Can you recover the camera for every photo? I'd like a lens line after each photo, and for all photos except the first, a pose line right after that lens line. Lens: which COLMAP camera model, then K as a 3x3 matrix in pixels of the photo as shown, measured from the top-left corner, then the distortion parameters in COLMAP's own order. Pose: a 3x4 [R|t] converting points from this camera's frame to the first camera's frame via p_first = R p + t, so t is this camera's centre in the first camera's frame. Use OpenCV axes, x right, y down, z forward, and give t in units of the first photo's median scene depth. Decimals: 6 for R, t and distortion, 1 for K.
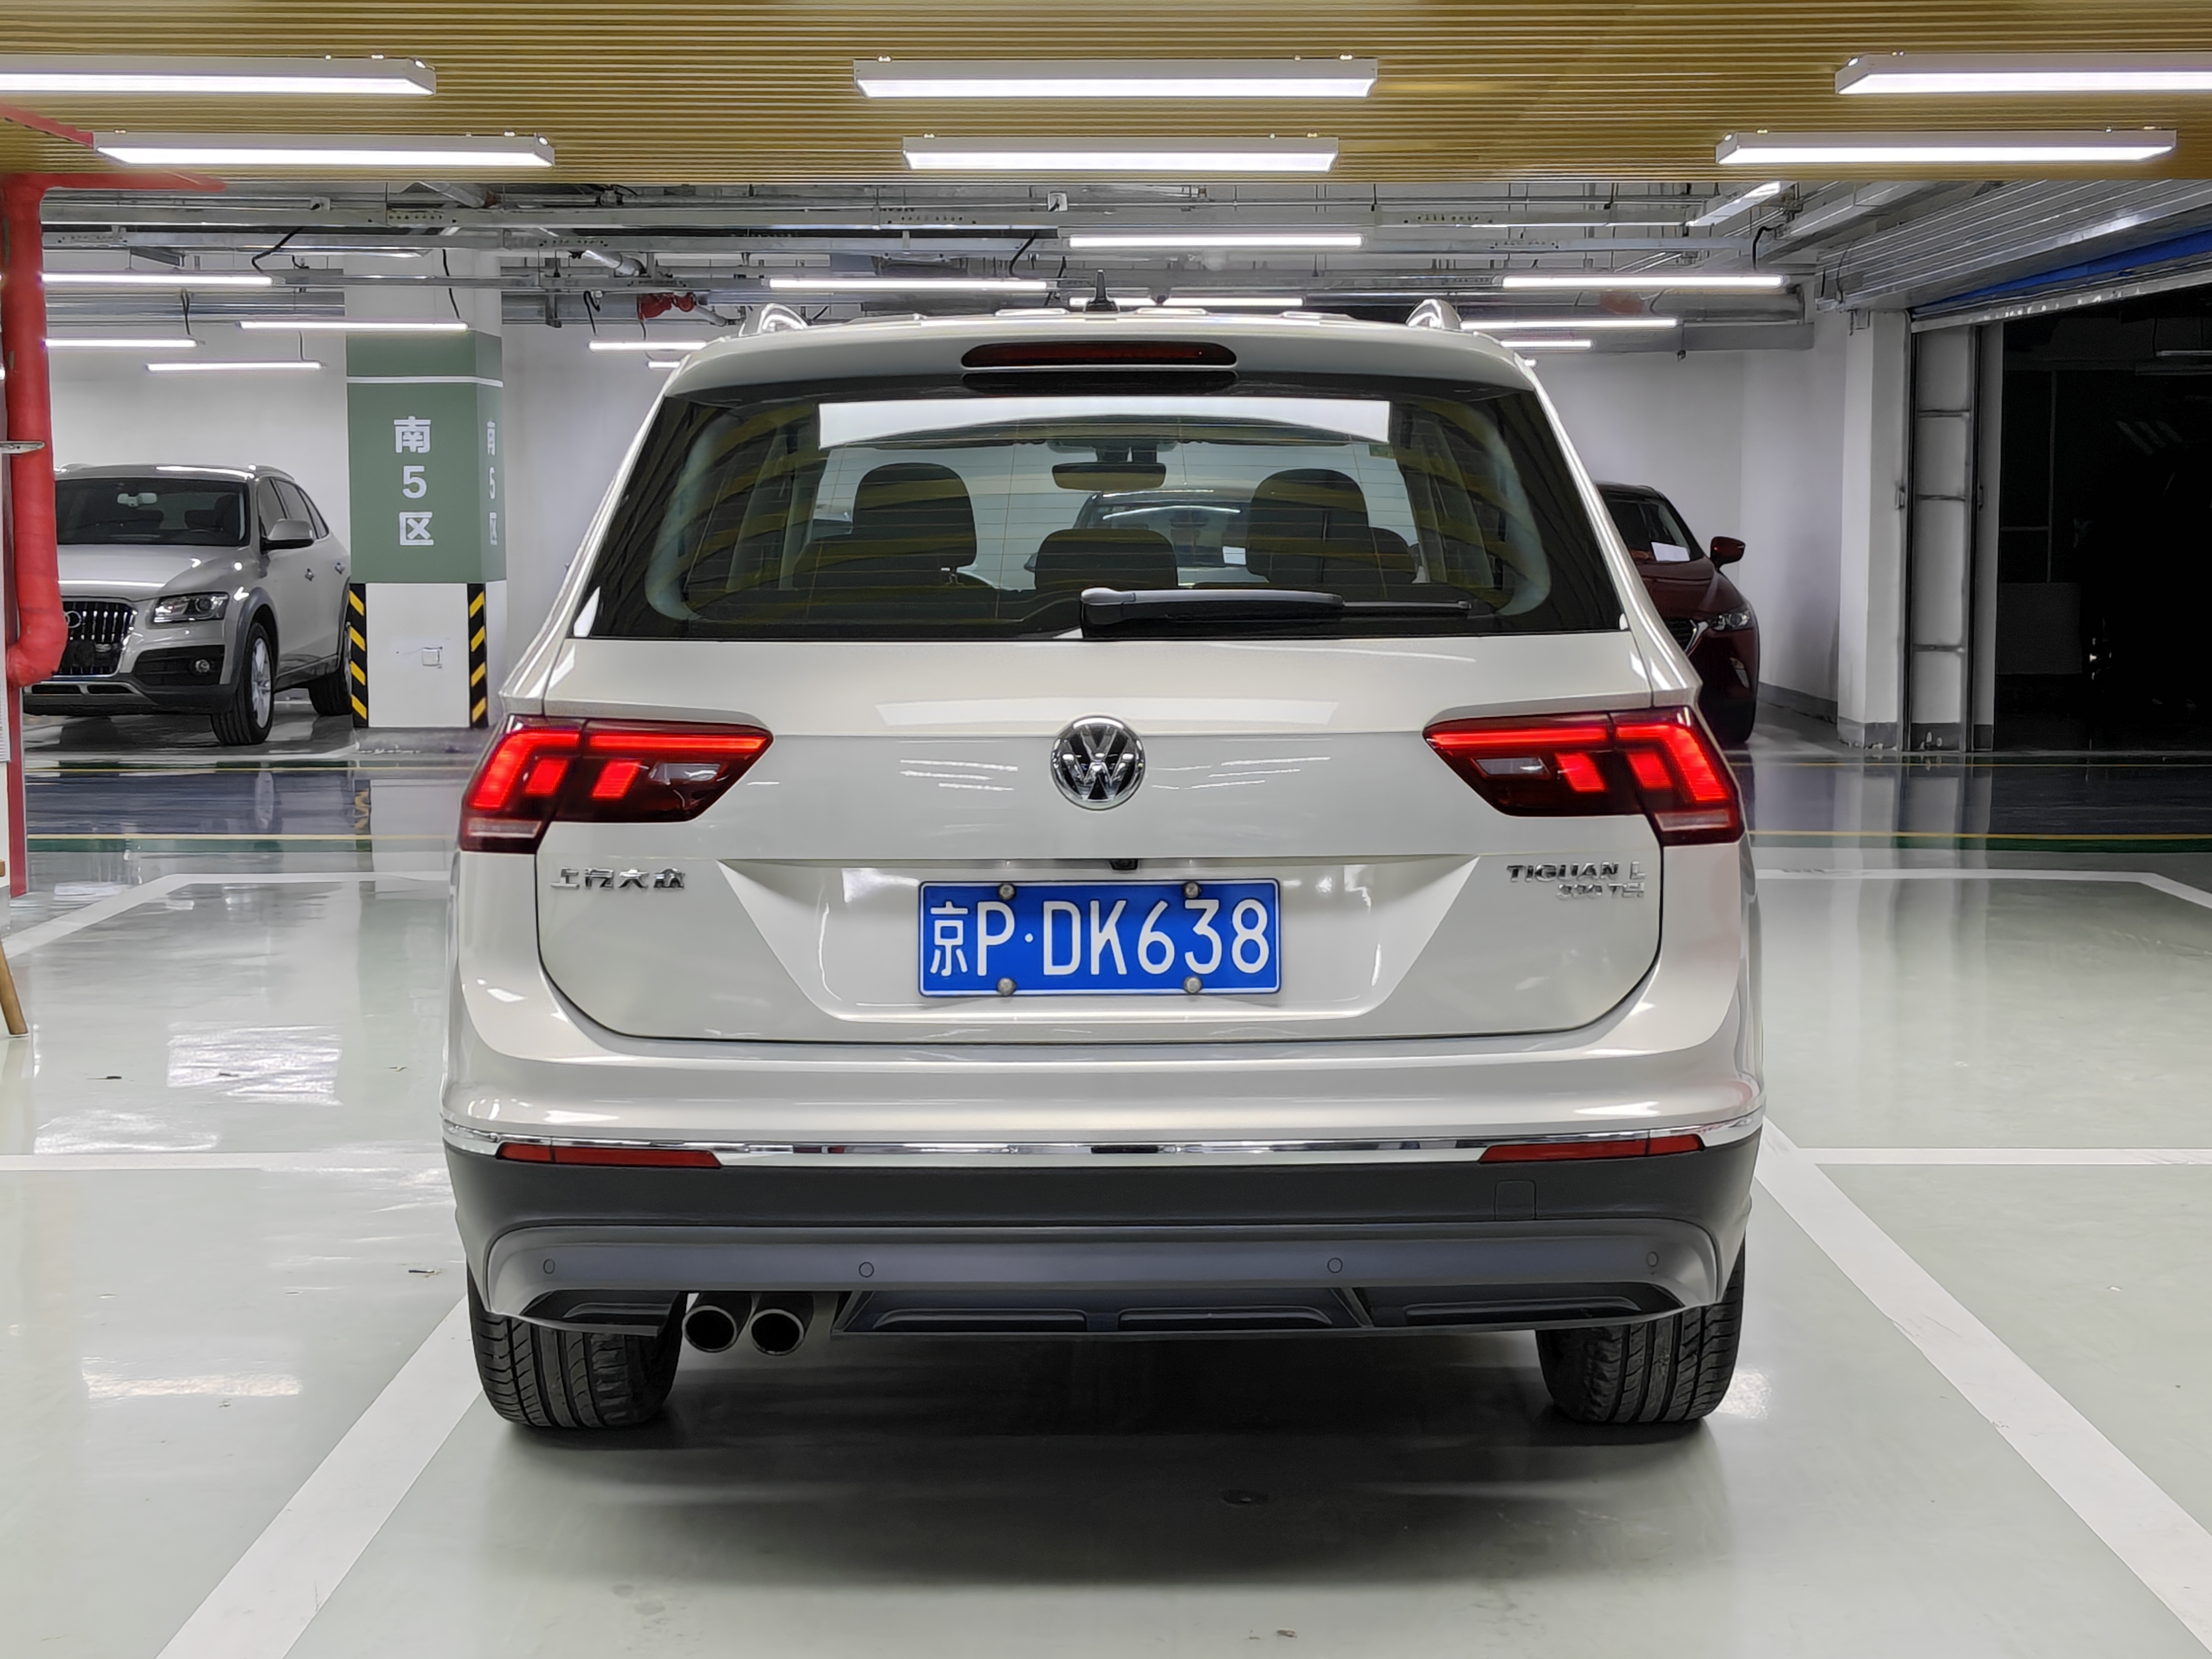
lens RADIAL K [[3264.2, 0, 1229.9], [0, 3264.2, 834.1], [0, 0, 1]] dist [0.089674, -0.072858]
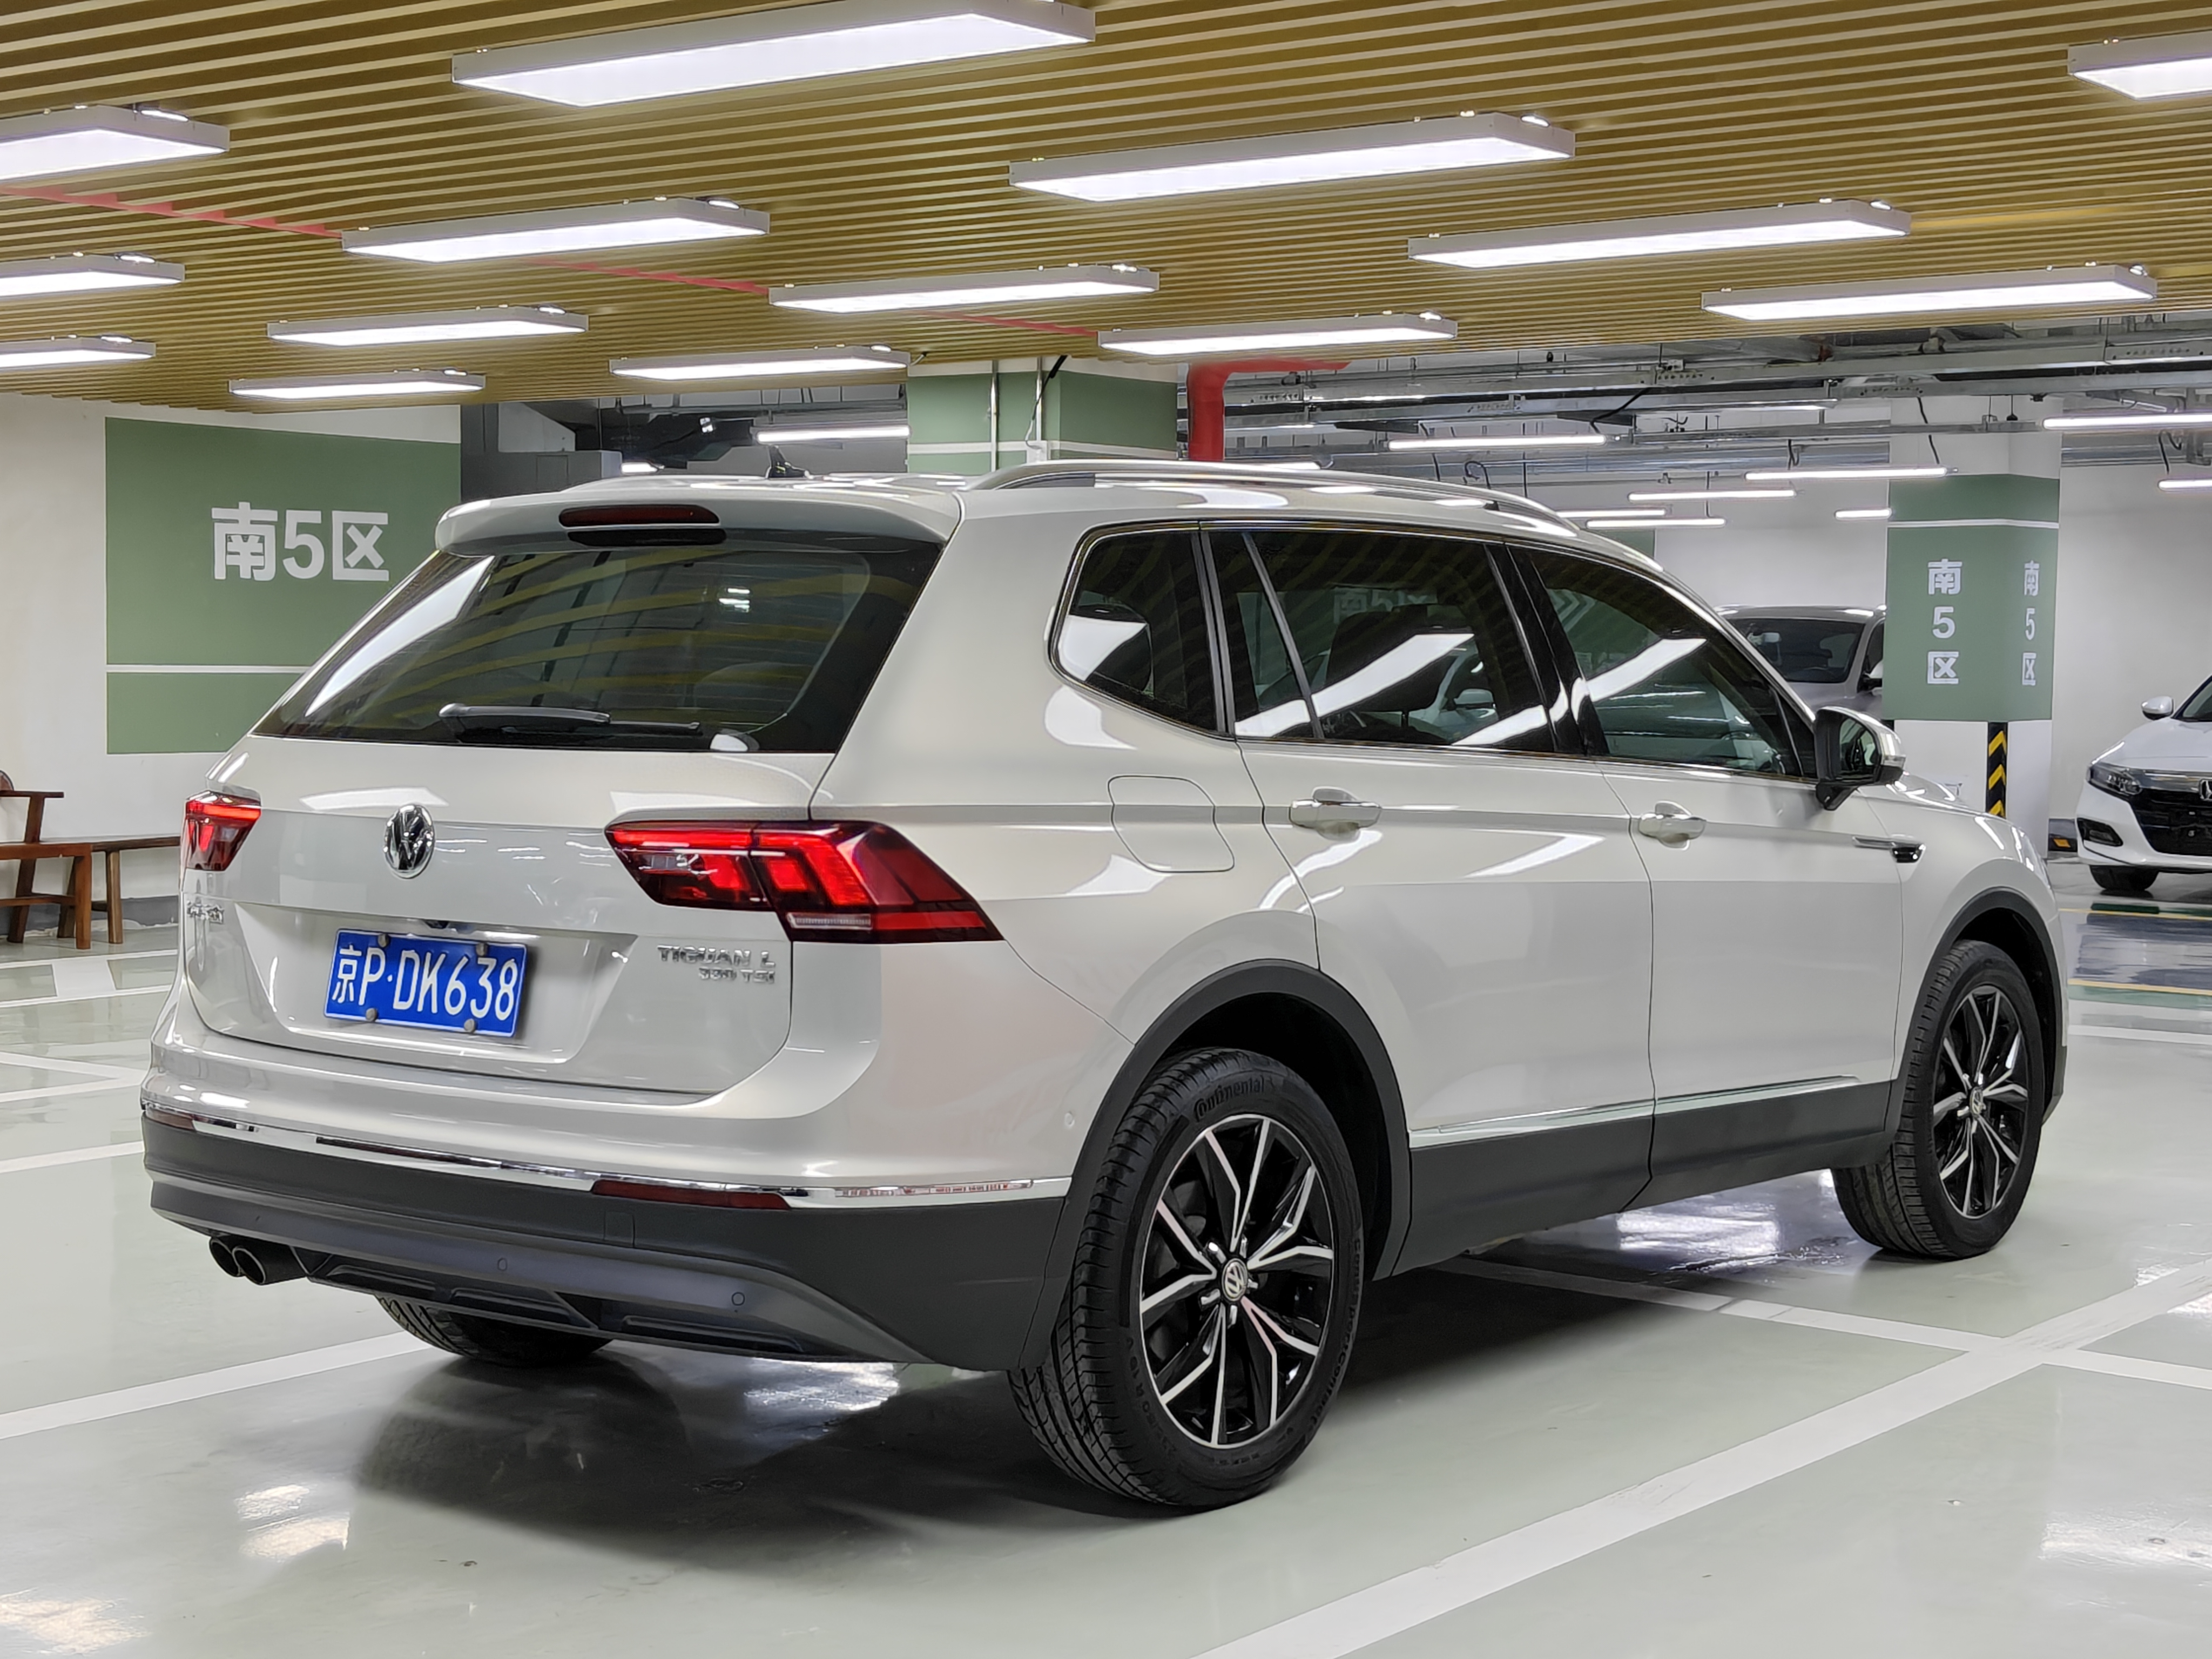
lens RADIAL K [[3283.6, 0, 1106.0], [0, 3283.6, 829.5], [0, 0, 1]] dist [0.089831, 0.014862]
pose [[0.784631, 0.046972, -0.618182, 0.937746], [-0.074192, 0.997074, -0.018407, -0.022462], [0.615508, 0.060307, 0.785820, 0.167245]]
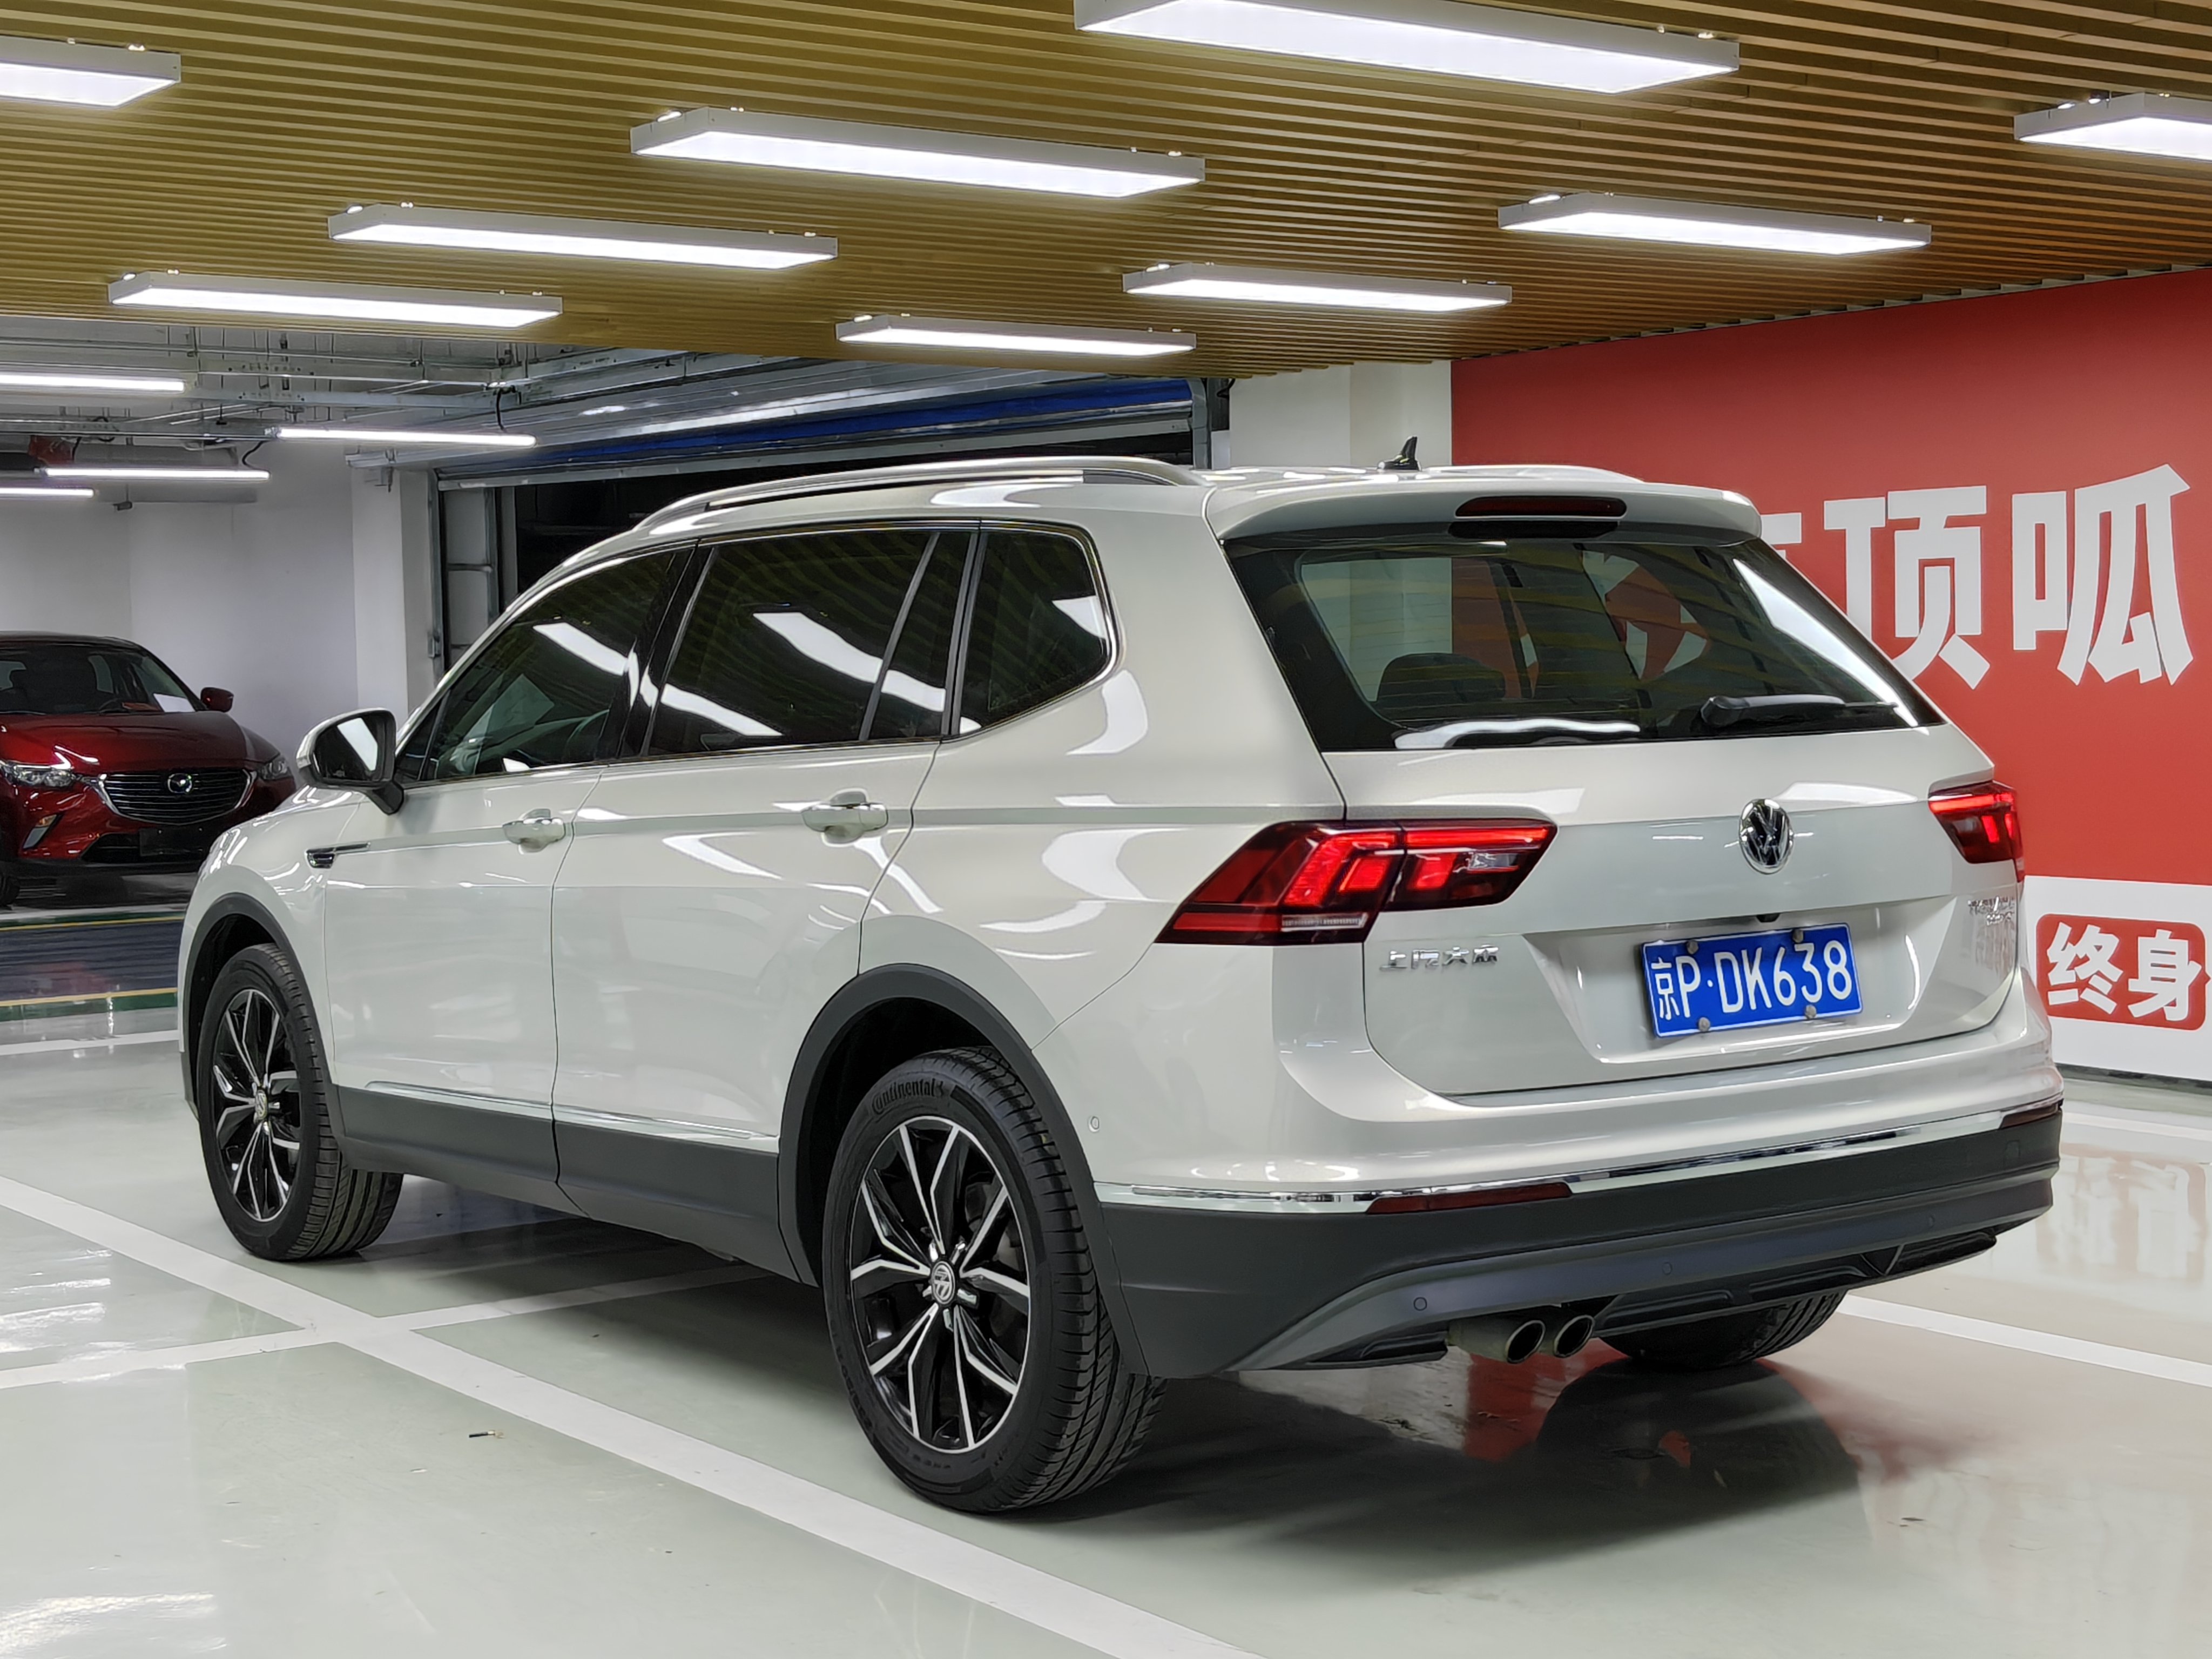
lens RADIAL K [[3241.9, 0, 1092.3], [0, 3241.9, 872.7], [0, 0, 1]] dist [0.104007, -0.051390]
pose [[0.813326, -0.051347, 0.579538, -0.947260], [0.071963, 0.997327, -0.012630, -0.010606], [-0.577341, 0.051978, 0.814847, 0.144233]]
